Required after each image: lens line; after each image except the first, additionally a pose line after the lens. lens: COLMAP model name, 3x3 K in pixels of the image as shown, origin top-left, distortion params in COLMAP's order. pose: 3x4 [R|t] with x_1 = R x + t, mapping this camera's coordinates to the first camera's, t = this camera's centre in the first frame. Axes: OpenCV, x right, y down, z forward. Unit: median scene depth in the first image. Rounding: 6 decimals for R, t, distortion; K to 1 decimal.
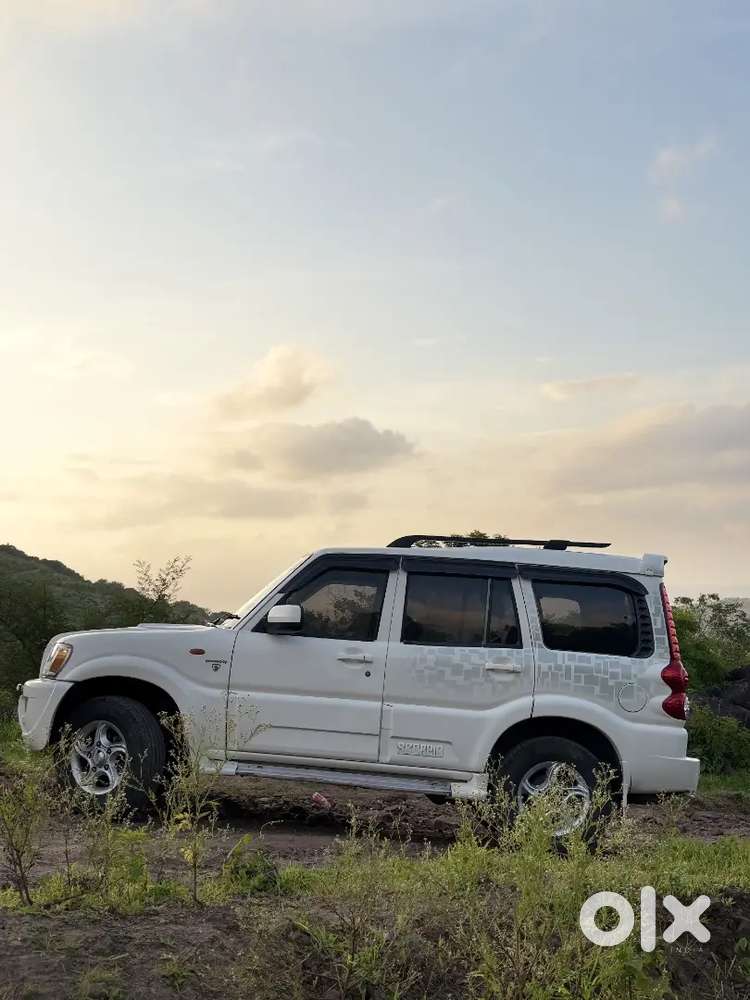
lens RADIAL K [[1292.8, 0, 379.1], [0, 1292.8, 500.2], [0, 0, 1]] dist [0.191950, -0.529196]
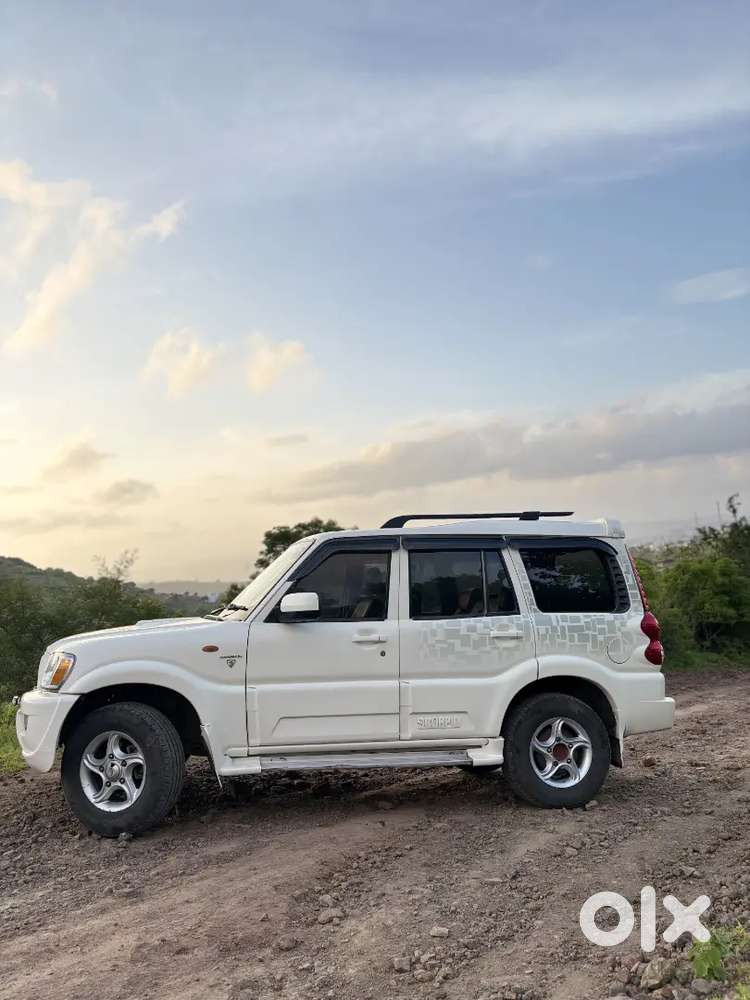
lens RADIAL K [[760.5, 0, 375.0], [0, 760.5, 500.0], [0, 0, 1]] dist [0.035748, -0.005299]
pose [[0.978412, -0.060924, 0.197482, -0.124035], [0.061385, 0.998107, 0.003787, 0.011095], [-0.197339, 0.008417, 0.980299, 0.411900]]
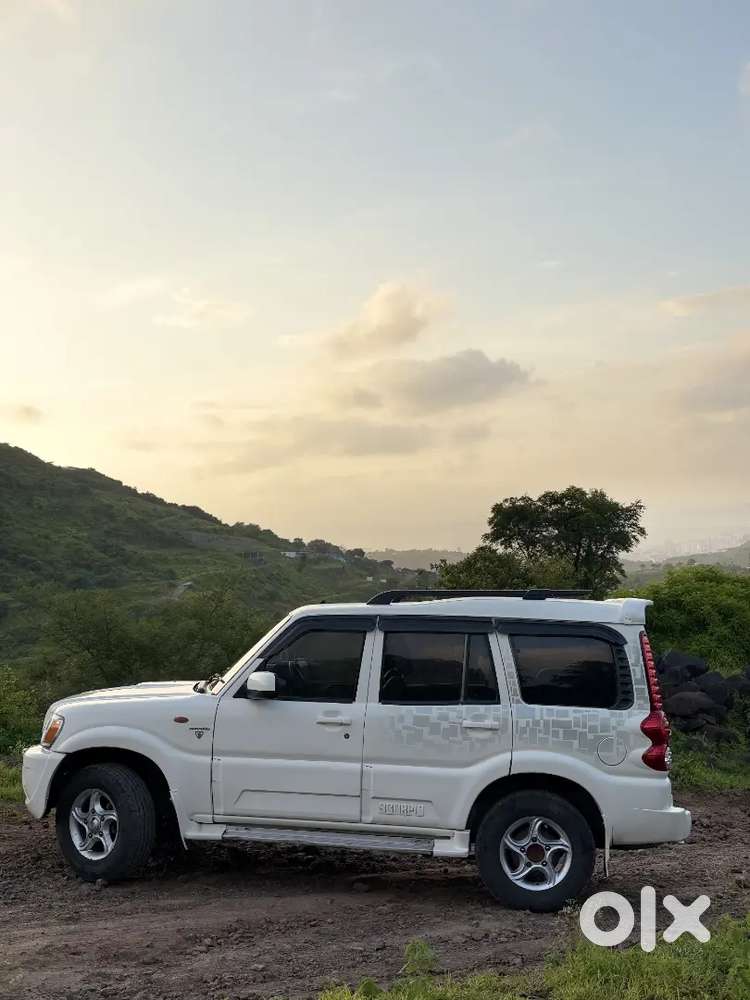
lens RADIAL K [[1292.8, 0, 379.1], [0, 1292.8, 500.2], [0, 0, 1]] dist [0.191950, -0.529196]
pose [[0.993179, -0.047865, -0.106325, 0.132426], [0.053767, 0.997127, 0.053348, -0.102449], [0.103466, -0.058701, 0.992899, 0.000987]]
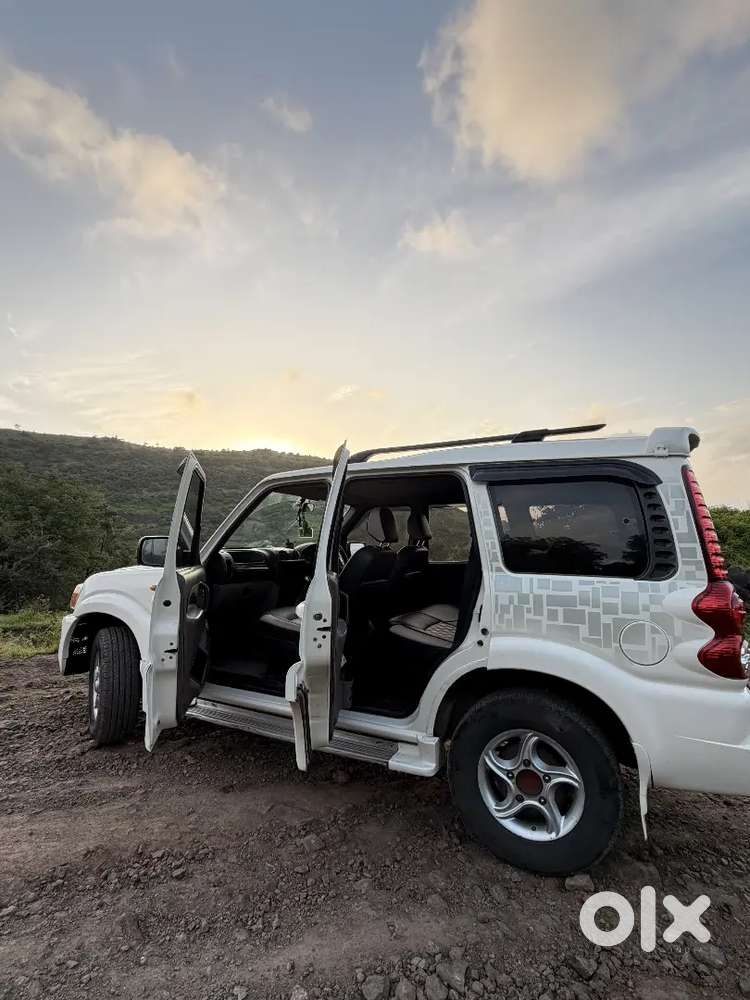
lens RADIAL K [[485.5, 0, 378.2], [0, 485.5, 497.9], [0, 0, 1]] dist [-0.001892, 0.000618]
pose [[0.893666, -0.100228, -0.437397, 0.188571], [0.108931, 0.994036, -0.005218, 0.066249], [0.435311, -0.042983, 0.899253, 0.726667]]
